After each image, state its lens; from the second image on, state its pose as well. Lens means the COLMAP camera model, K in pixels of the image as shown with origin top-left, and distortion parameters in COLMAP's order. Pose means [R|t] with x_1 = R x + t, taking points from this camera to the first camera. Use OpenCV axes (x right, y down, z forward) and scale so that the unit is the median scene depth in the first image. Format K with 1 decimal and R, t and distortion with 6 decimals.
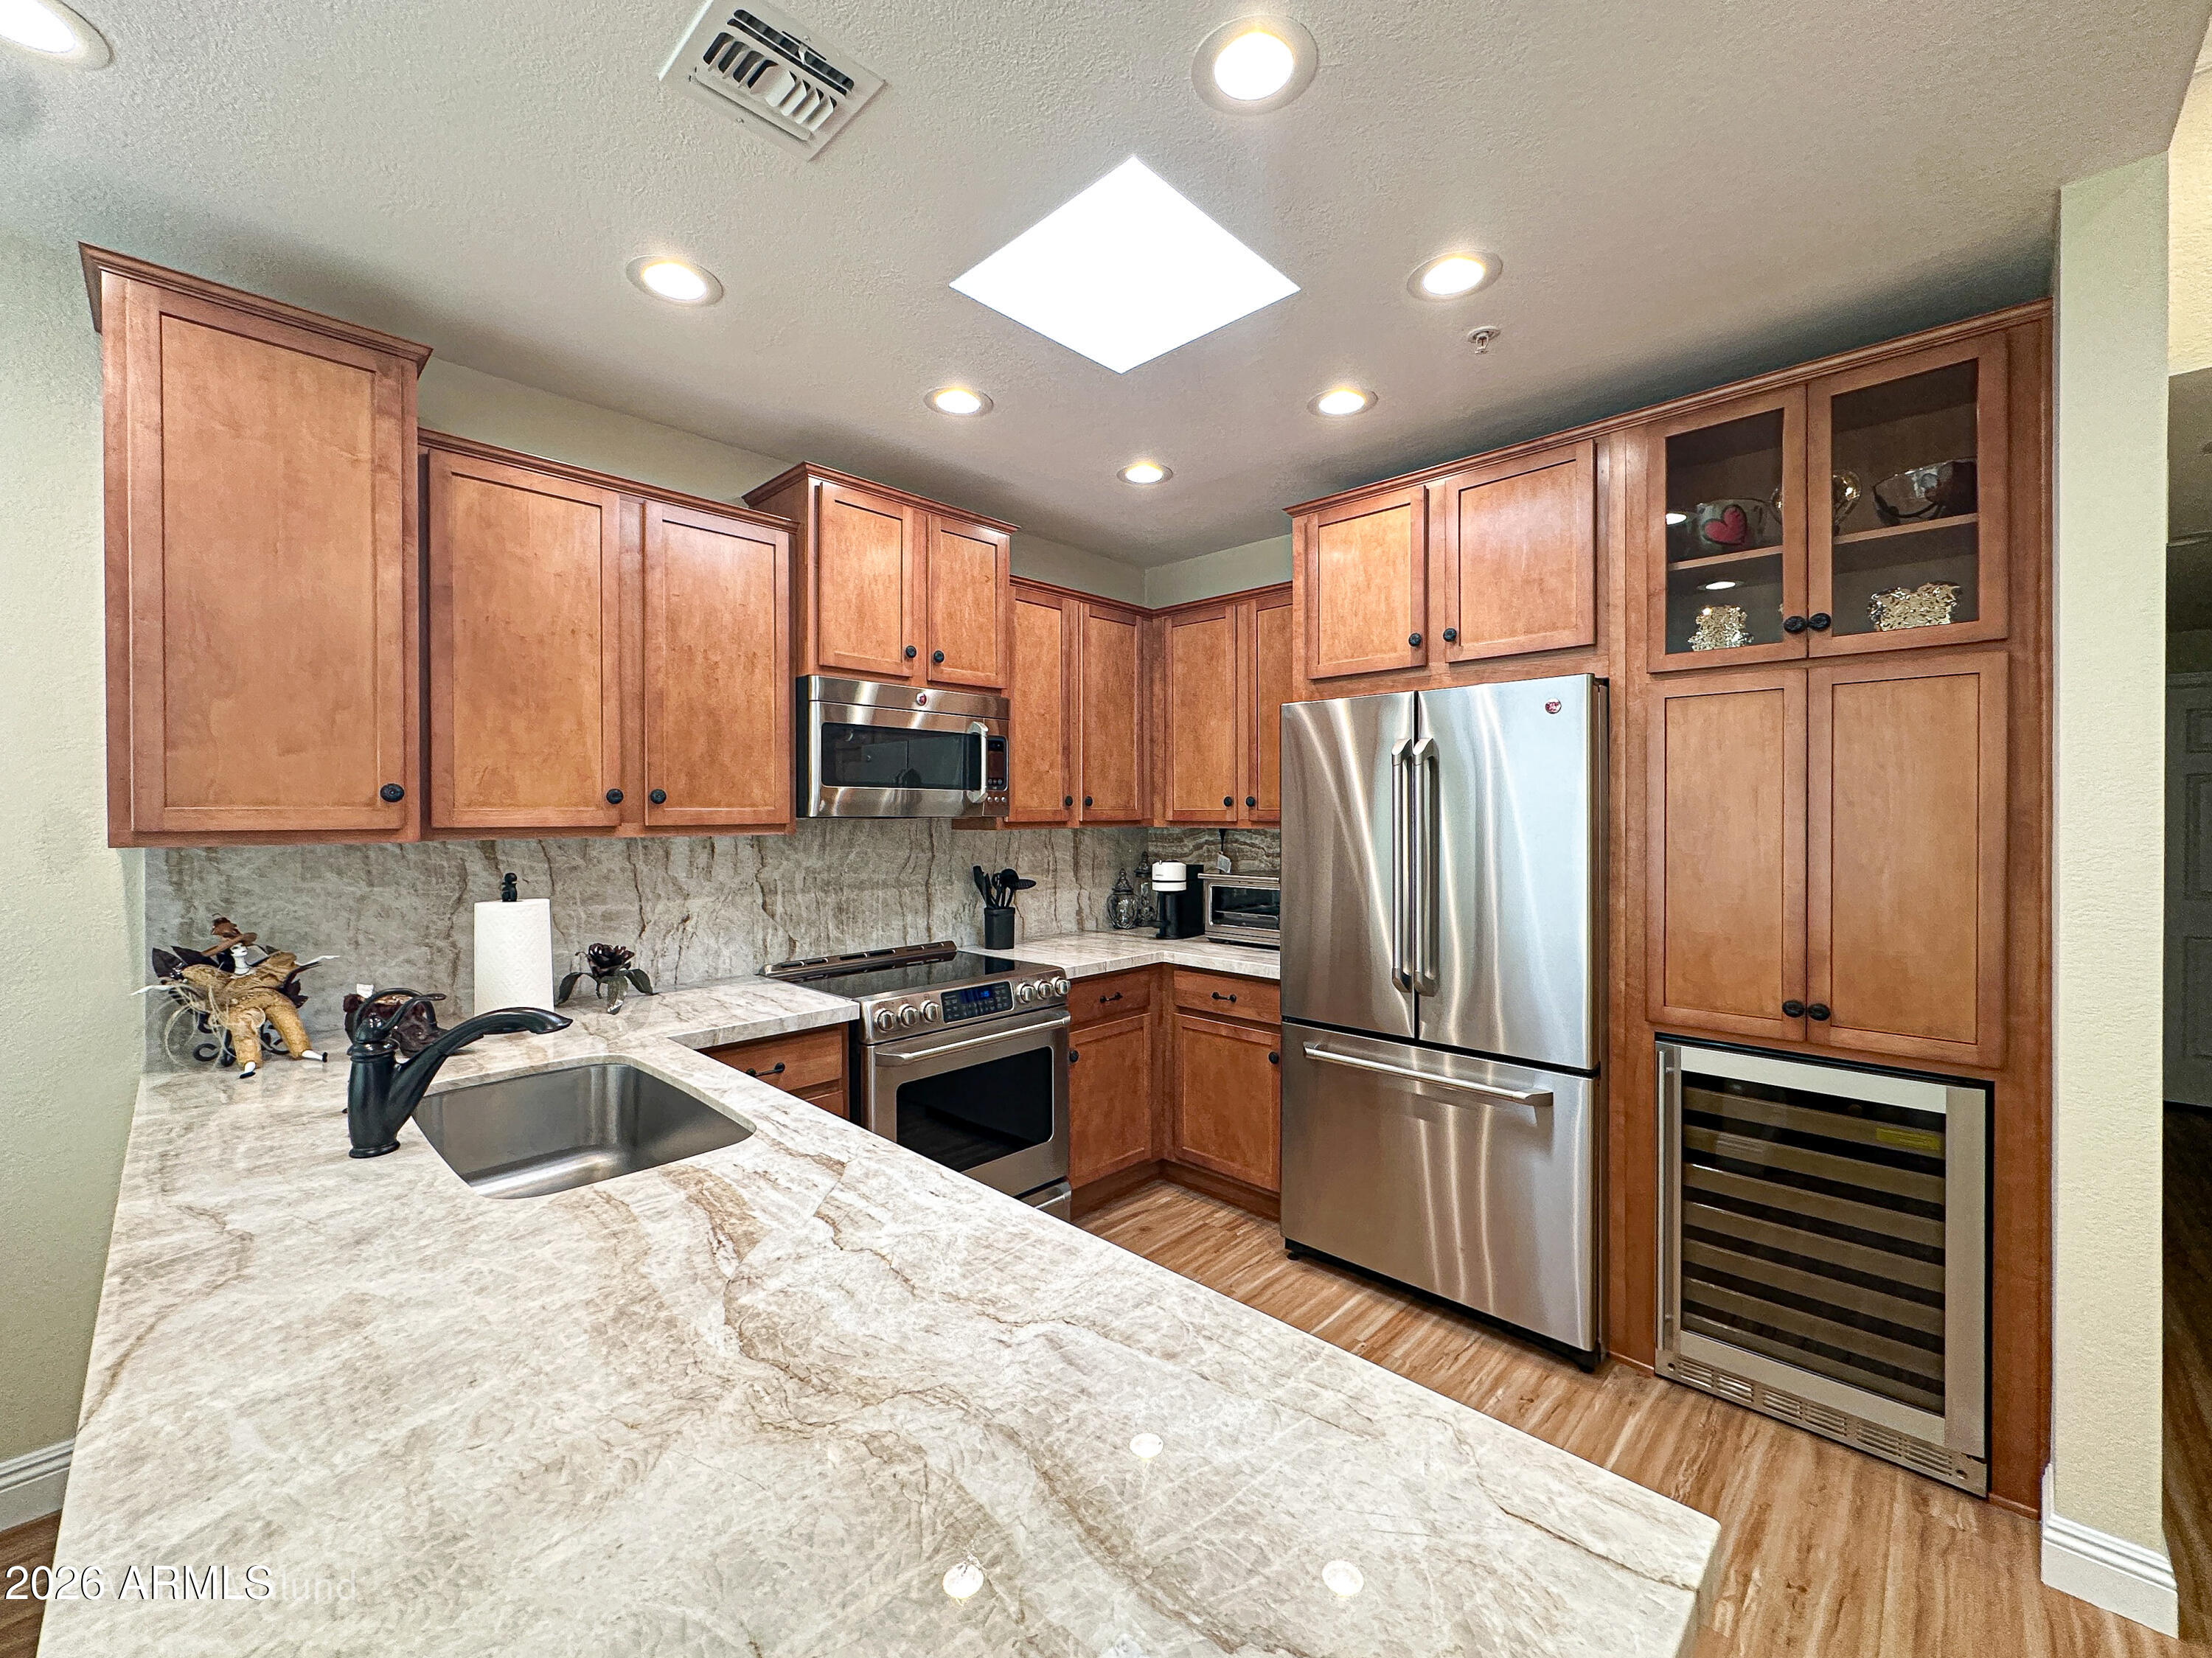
lens RADIAL K [[892.5, 0, 1096.6], [0, 892.5, 823.0], [0, 0, 1]] dist [-0.000300, 0.000498]
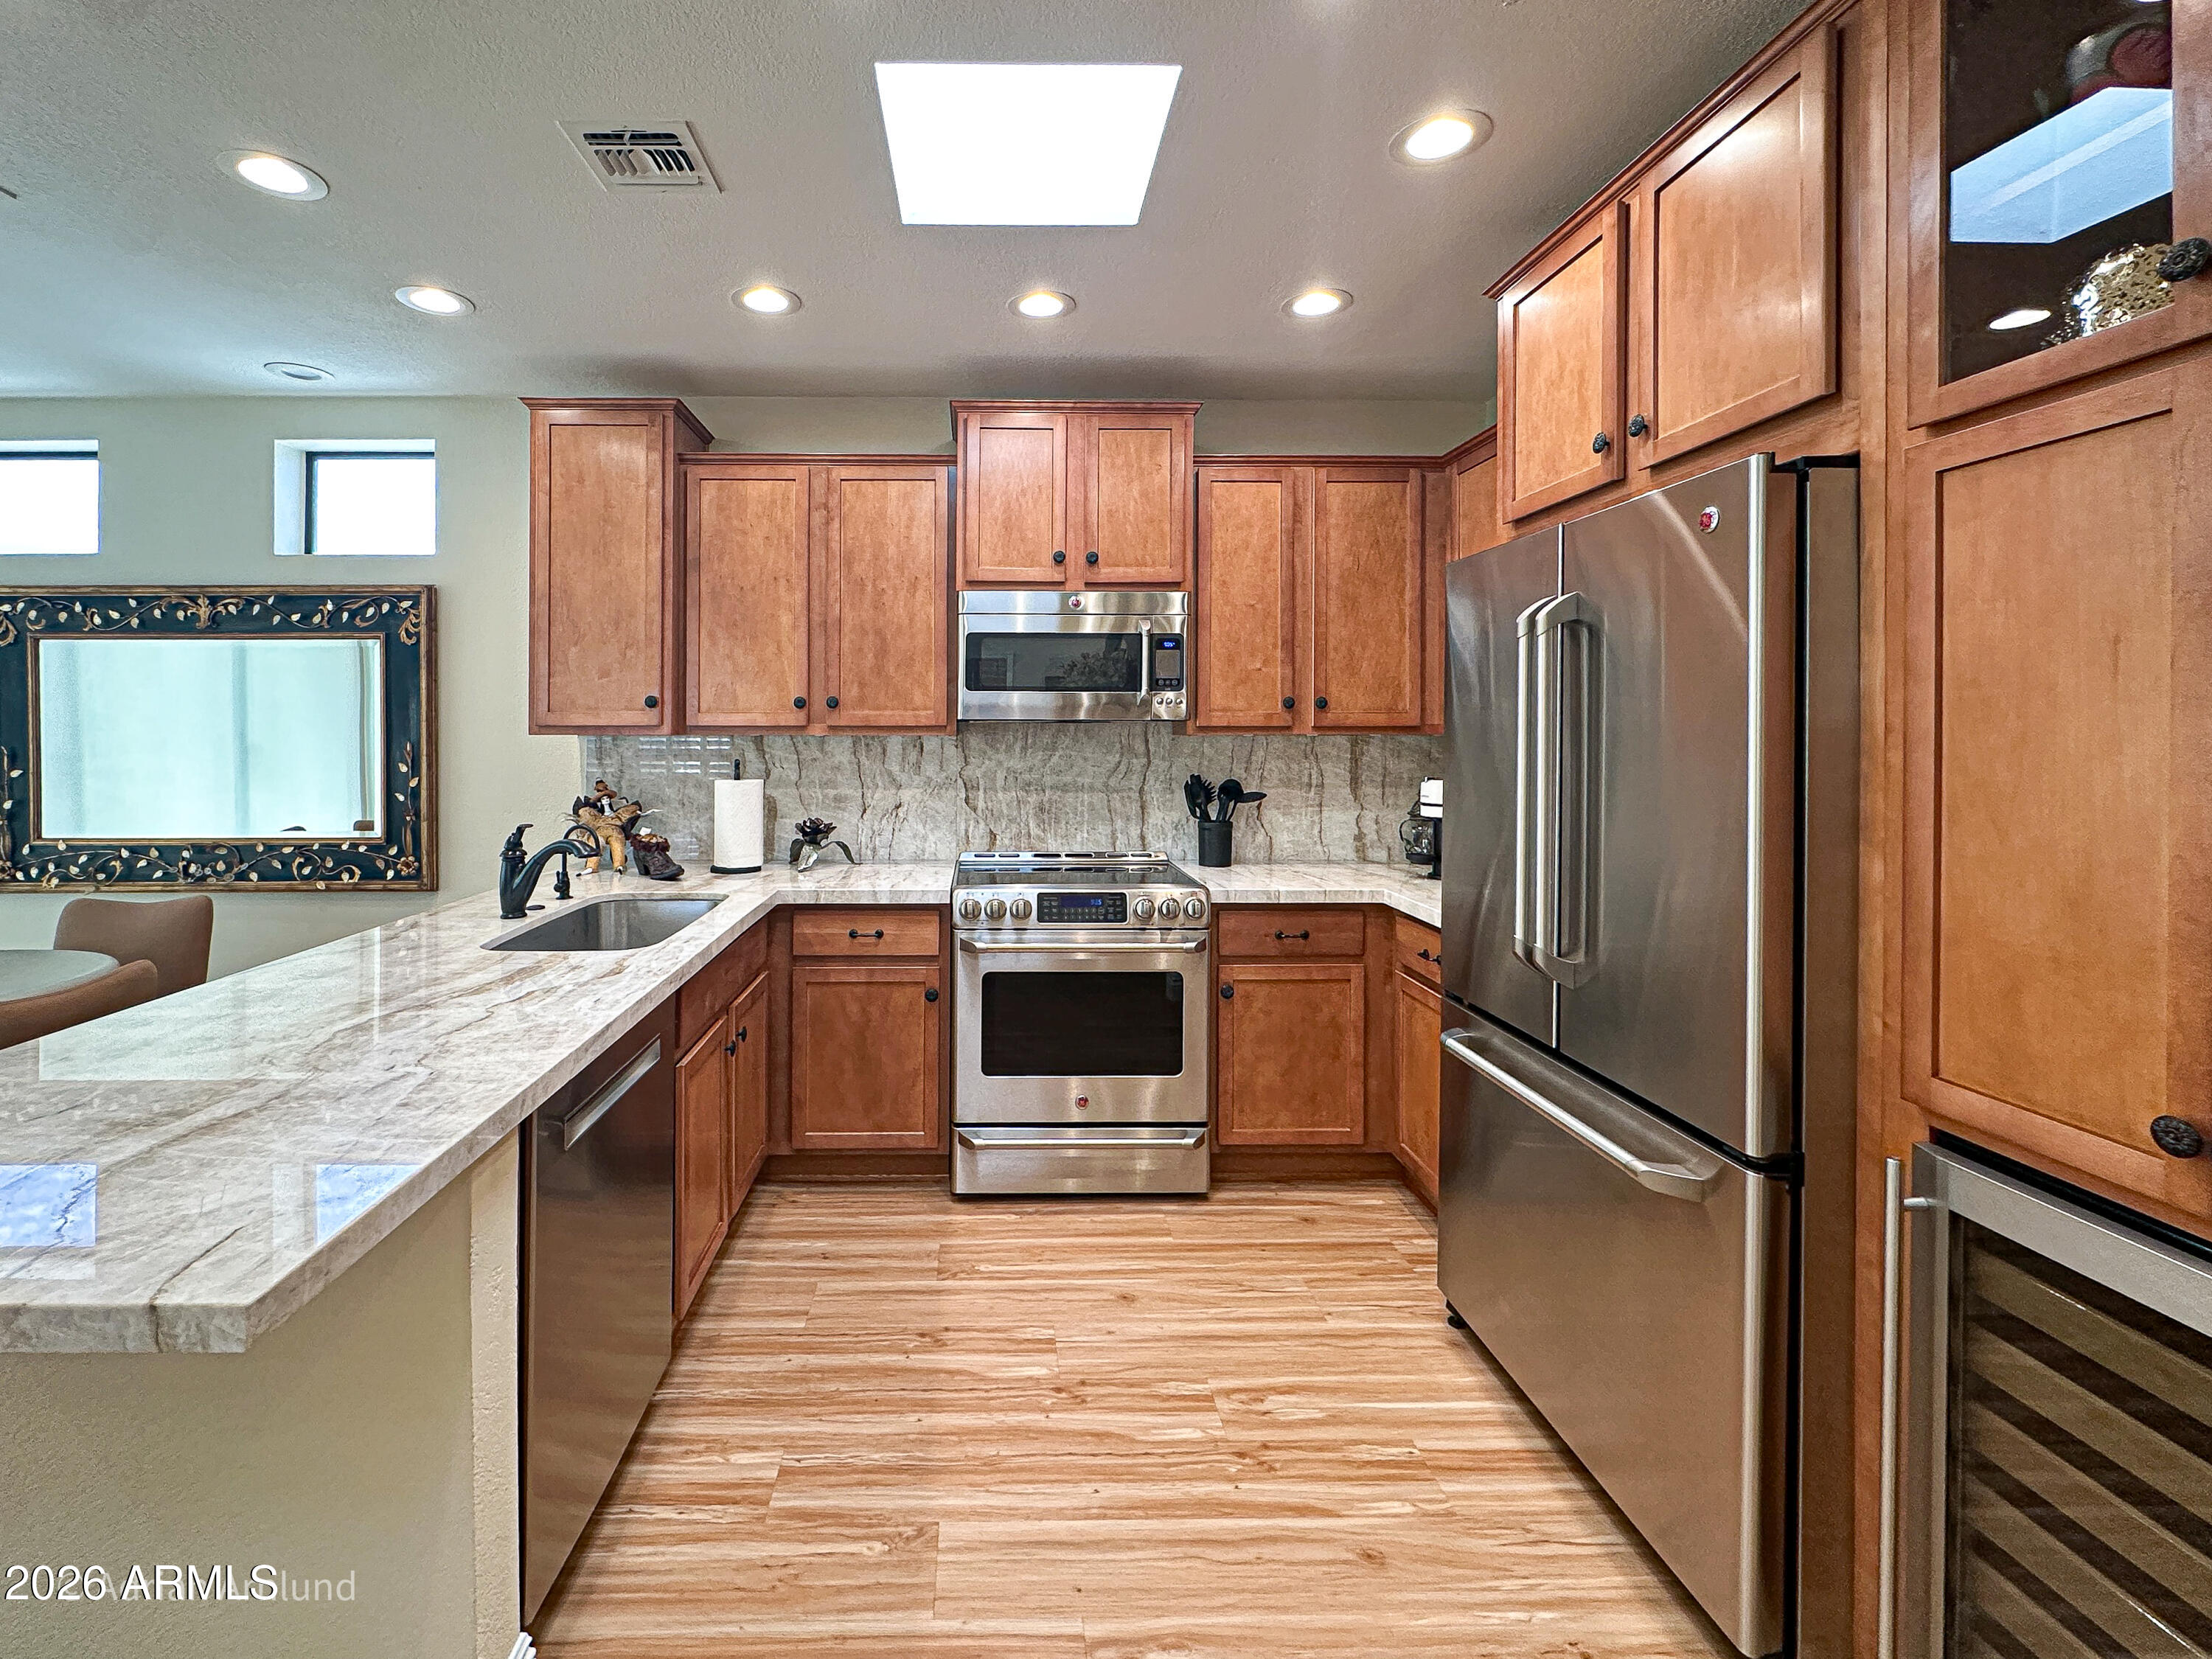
lens RADIAL K [[1000.2, 0, 1104.2], [0, 1000.2, 738.4], [0, 0, 1]] dist [-0.002204, 0.000006]
pose [[0.707342, 0.006024, -0.706846, 0.689077], [-0.009774, 0.999951, -0.001259, 0.016802], [0.706804, 0.007799, 0.707367, 0.254913]]
